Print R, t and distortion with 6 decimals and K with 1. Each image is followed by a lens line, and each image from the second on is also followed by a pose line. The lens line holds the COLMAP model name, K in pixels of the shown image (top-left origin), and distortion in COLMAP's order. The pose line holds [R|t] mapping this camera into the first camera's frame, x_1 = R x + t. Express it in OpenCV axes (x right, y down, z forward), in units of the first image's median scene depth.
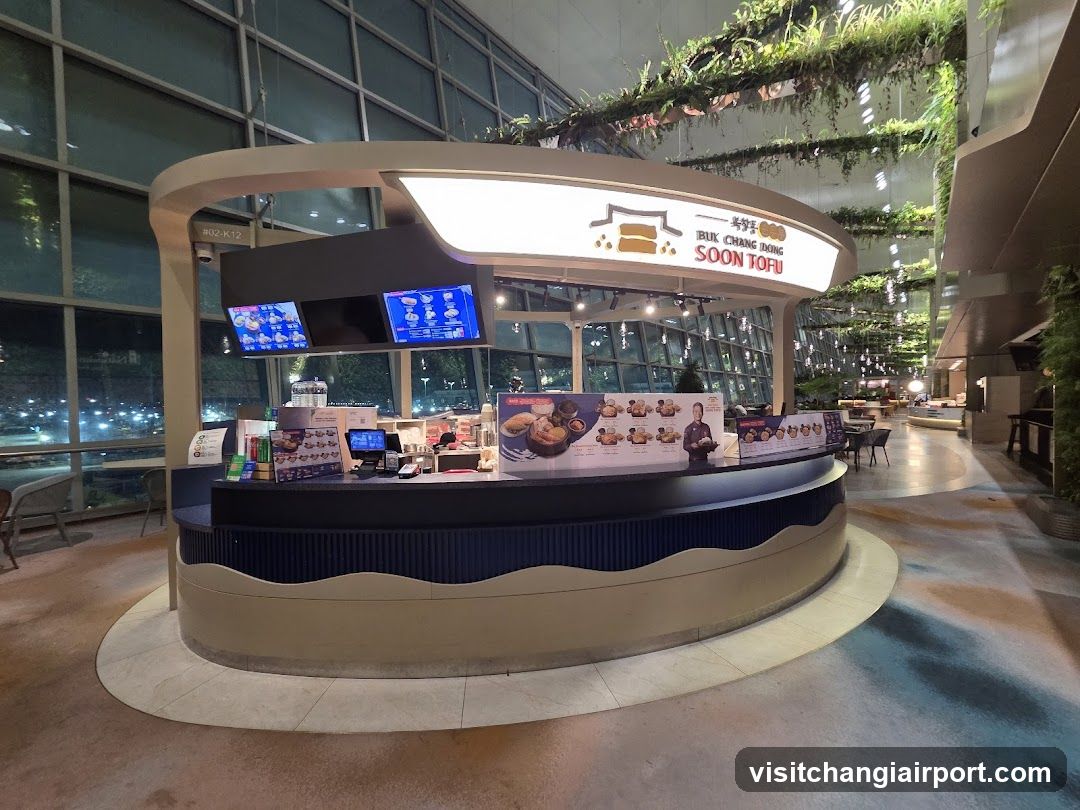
lens RADIAL K [[454.7, 0, 536.2], [0, 454.7, 408.4], [0, 0, 1]] dist [0.001501, 0.000137]
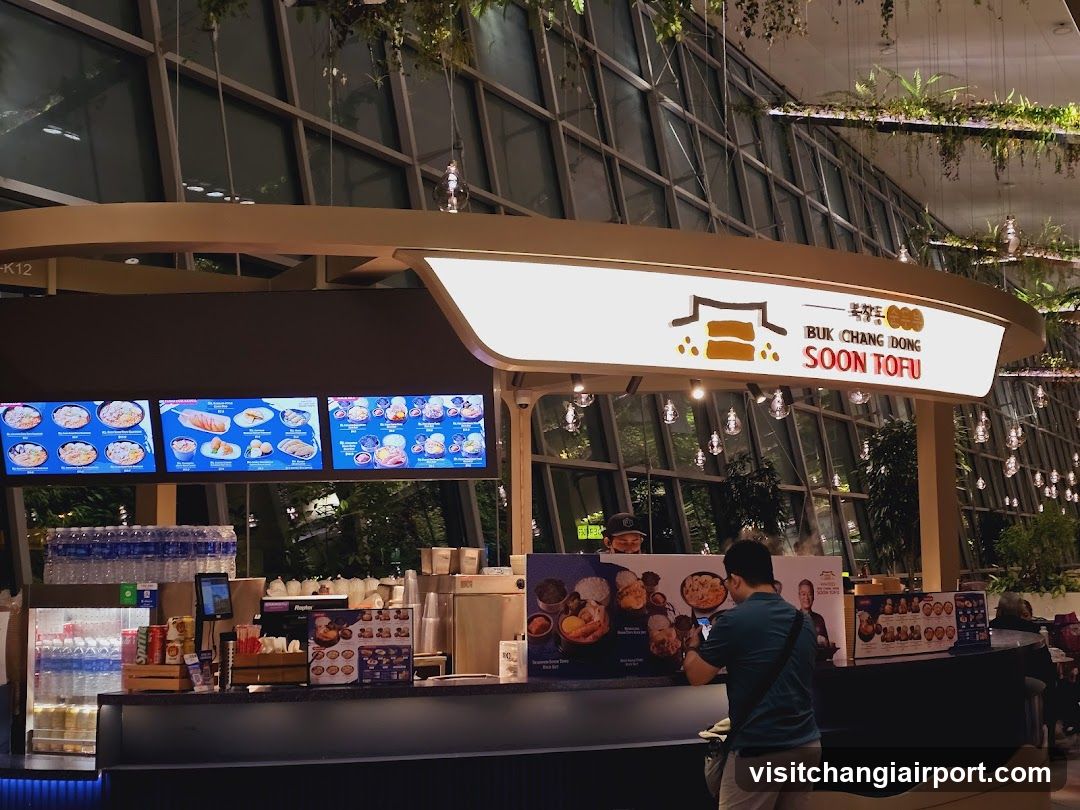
lens RADIAL K [[1506.4, 0, 540.8], [0, 1506.4, 405.8], [0, 0, 1]] dist [0.099941, -0.011593]
pose [[0.974955, 0.022195, 0.221290, -0.523903], [0.007789, 0.990989, -0.133714, 0.041065], [-0.222264, 0.132089, 0.965997, -1.079870]]
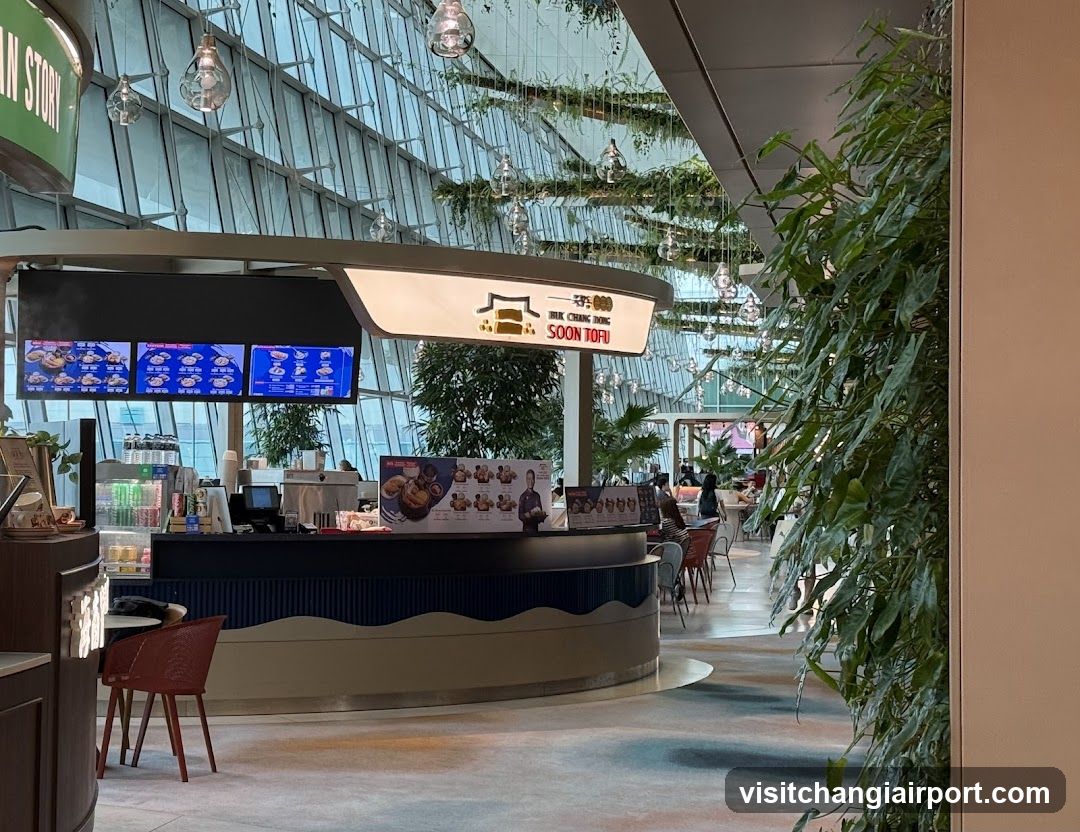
lens RADIAL K [[2402.3, 0, 539.5], [0, 2402.3, 416.3], [0, 0, 1]] dist [-0.059144, -0.051569]
pose [[0.851905, 0.032637, 0.522678, -2.470356], [-0.009223, 0.998836, -0.047338, 0.124354], [-0.523615, 0.035507, 0.851215, -3.593030]]
